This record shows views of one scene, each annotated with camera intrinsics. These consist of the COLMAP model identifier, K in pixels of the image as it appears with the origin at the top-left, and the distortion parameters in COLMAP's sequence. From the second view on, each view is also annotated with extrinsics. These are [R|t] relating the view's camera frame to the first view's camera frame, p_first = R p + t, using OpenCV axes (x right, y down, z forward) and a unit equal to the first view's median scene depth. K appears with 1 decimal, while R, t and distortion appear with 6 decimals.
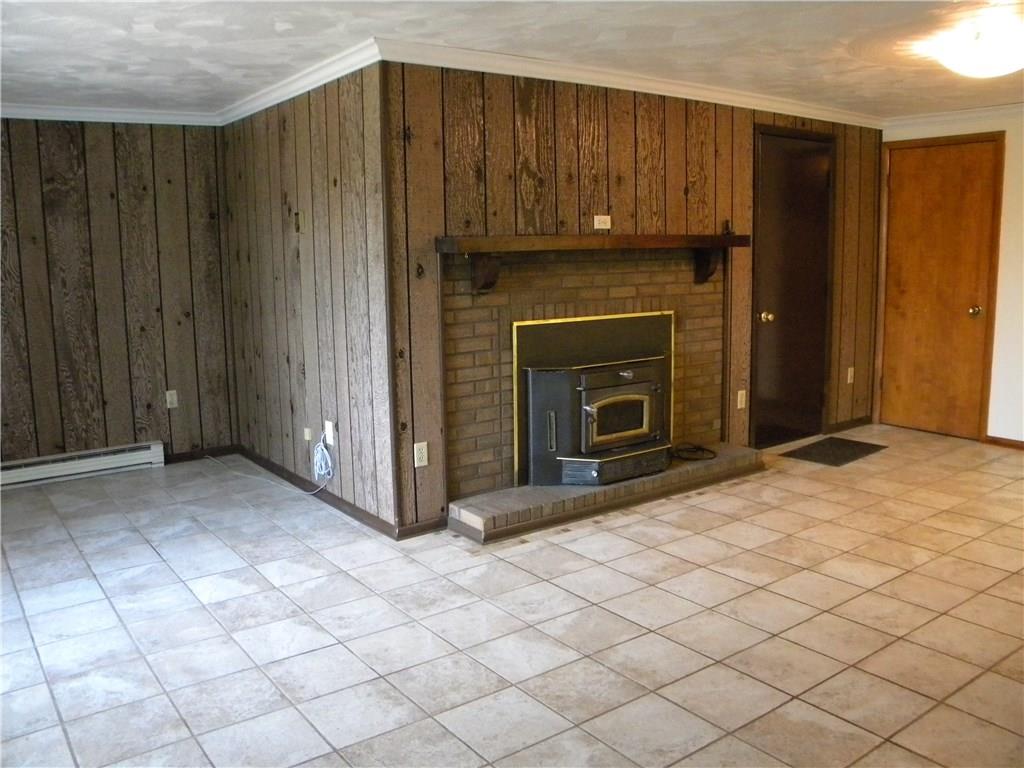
lens RADIAL K [[850.7, 0, 511.9], [0, 850.7, 386.1], [0, 0, 1]] dist [-0.145003, 0.076776]
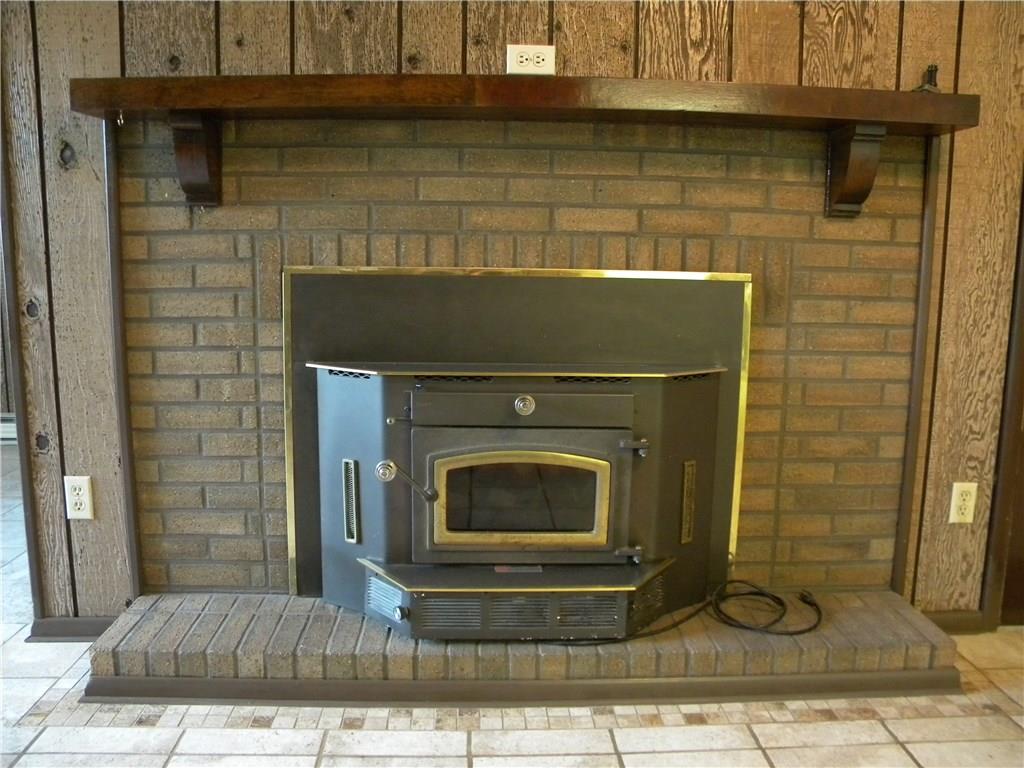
lens RADIAL K [[850.7, 0, 509.3], [0, 850.7, 384.5], [0, 0, 1]] dist [-0.145003, 0.076776]
pose [[0.831068, 0.115391, -0.544068, 0.362635], [-0.115588, 0.992716, 0.033984, -0.037482], [0.544027, 0.034645, 0.838352, 0.638111]]
